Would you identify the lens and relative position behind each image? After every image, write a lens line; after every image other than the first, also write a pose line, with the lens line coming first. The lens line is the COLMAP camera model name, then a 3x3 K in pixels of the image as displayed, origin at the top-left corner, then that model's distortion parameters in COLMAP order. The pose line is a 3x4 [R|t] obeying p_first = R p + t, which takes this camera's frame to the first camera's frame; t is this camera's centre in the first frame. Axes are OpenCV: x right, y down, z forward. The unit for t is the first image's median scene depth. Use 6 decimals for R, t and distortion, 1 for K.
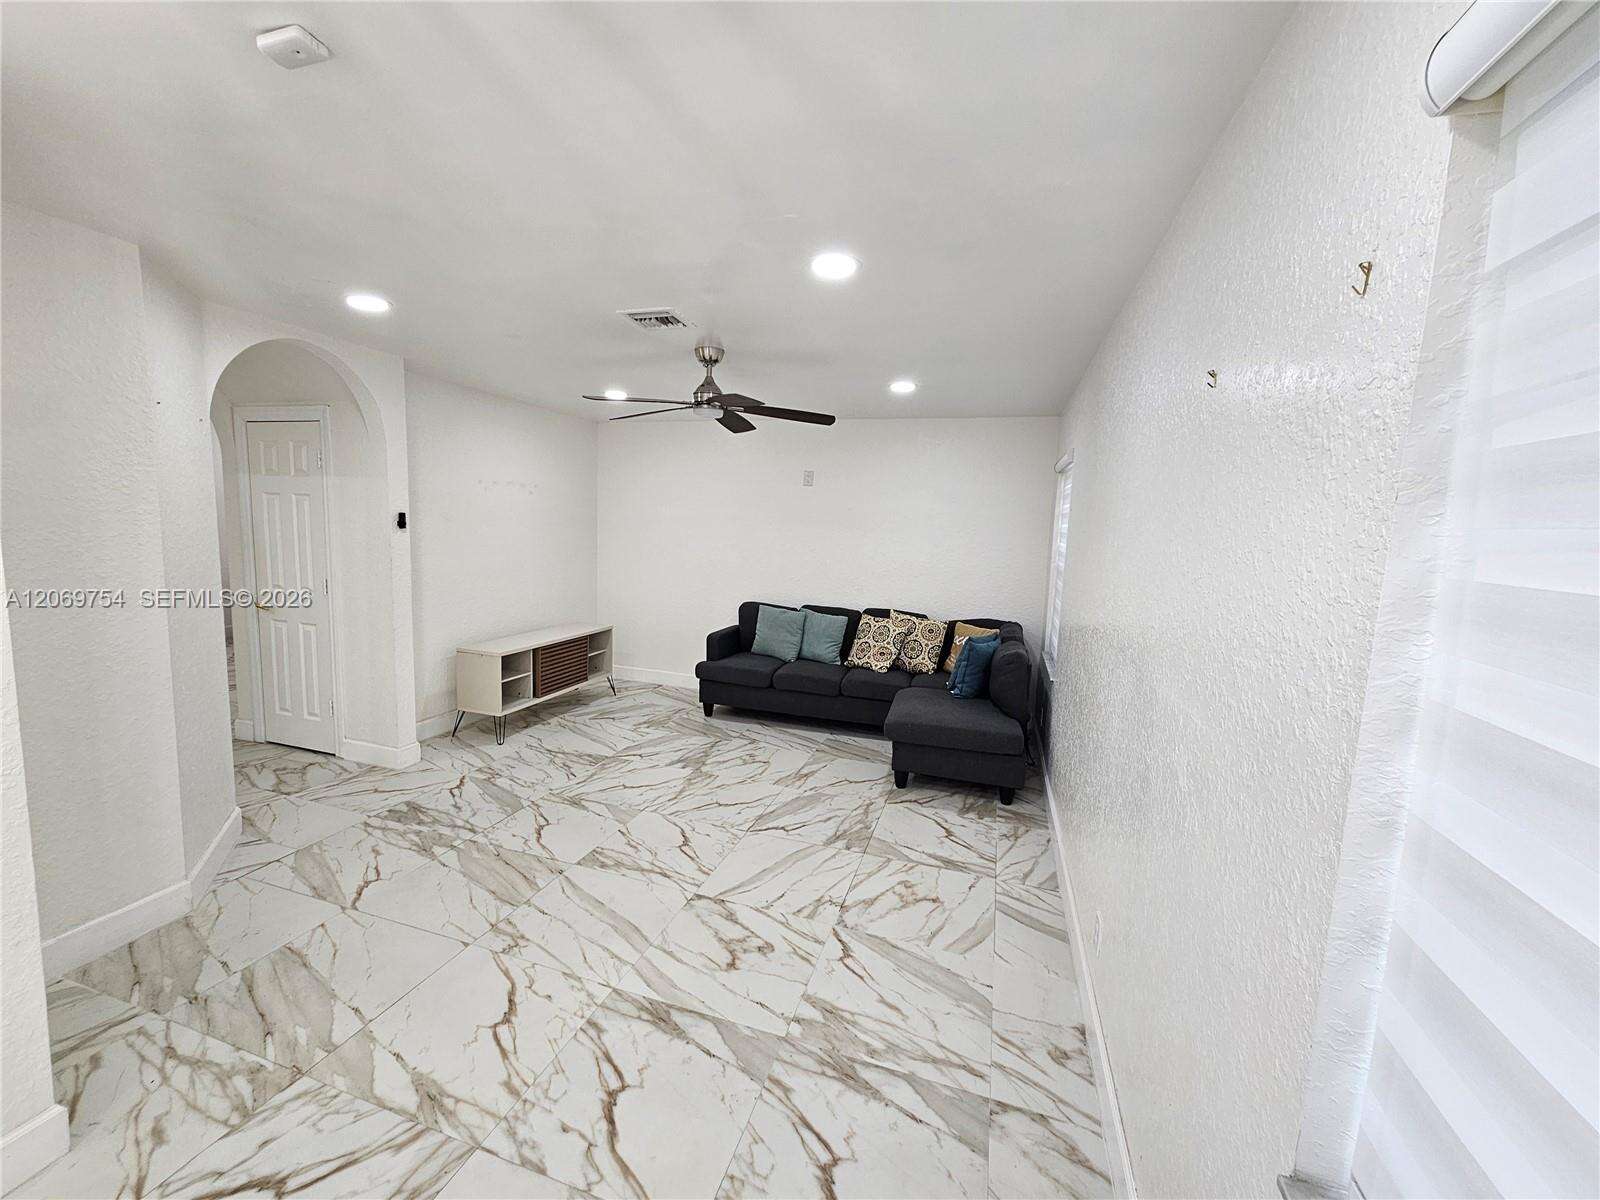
lens RADIAL K [[654.4, 0, 796.8], [0, 654.4, 599.4], [0, 0, 1]] dist [0.000204, -0.000634]
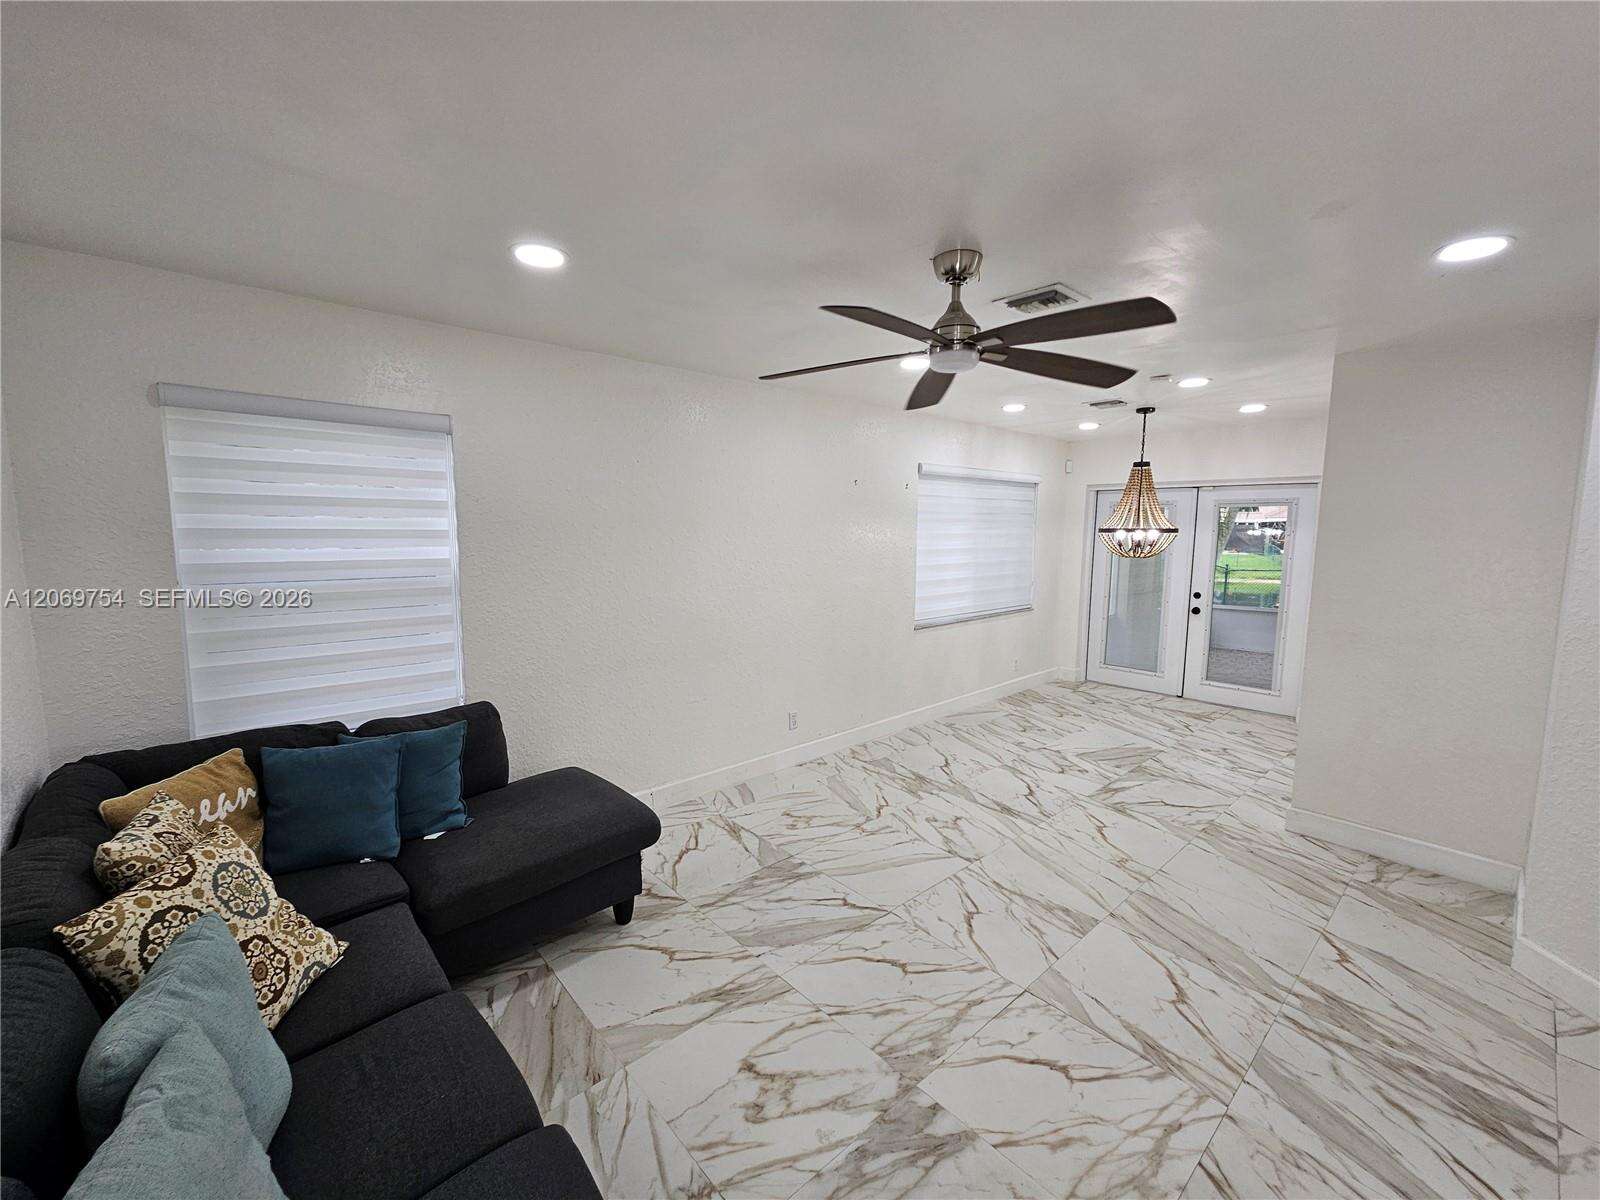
lens RADIAL K [[654.4, 0, 799.4], [0, 654.4, 598.3], [0, 0, 1]] dist [0.000204, -0.000634]
pose [[-0.862270, -0.097515, 0.496972, -0.371920], [0.021108, 0.973515, 0.227645, -0.225298], [-0.506009, 0.206782, -0.837375, 1.795028]]
